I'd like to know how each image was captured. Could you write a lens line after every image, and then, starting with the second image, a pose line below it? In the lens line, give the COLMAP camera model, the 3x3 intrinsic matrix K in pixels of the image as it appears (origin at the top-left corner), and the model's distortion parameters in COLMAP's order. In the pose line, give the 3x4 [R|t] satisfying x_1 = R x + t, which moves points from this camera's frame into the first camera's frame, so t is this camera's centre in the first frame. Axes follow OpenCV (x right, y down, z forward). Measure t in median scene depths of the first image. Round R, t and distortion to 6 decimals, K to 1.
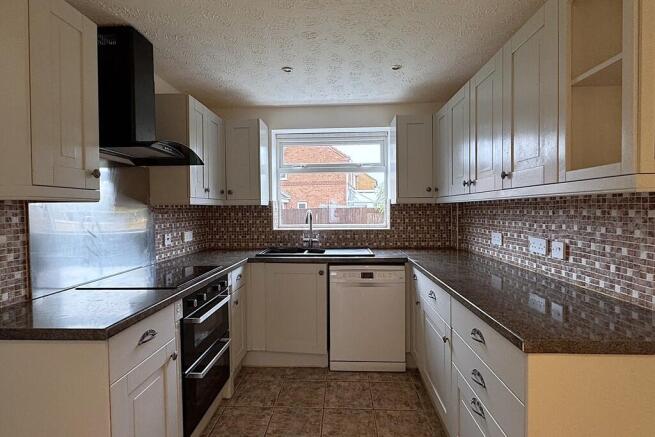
lens RADIAL K [[316.8, 0, 327.5], [0, 316.8, 218.5], [0, 0, 1]] dist [-0.001673, -0.000400]
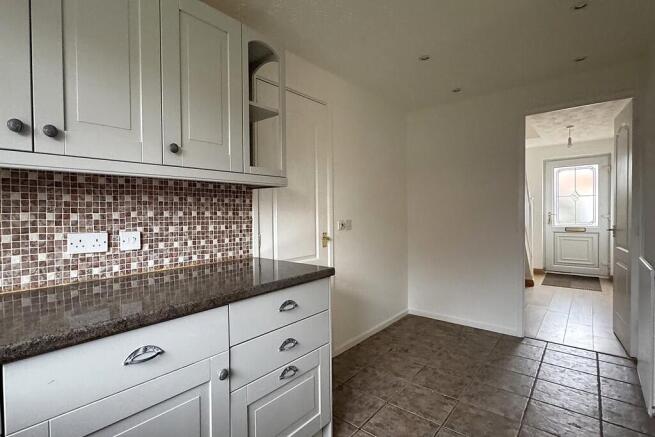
lens RADIAL K [[316.8, 0, 327.5], [0, 316.8, 218.5], [0, 0, 1]] dist [-0.001673, -0.000400]
pose [[-0.803965, 0.012252, 0.594550, -0.265063], [0.044791, 0.998195, 0.039997, 0.029508], [-0.592987, 0.058787, -0.803063, 1.527149]]
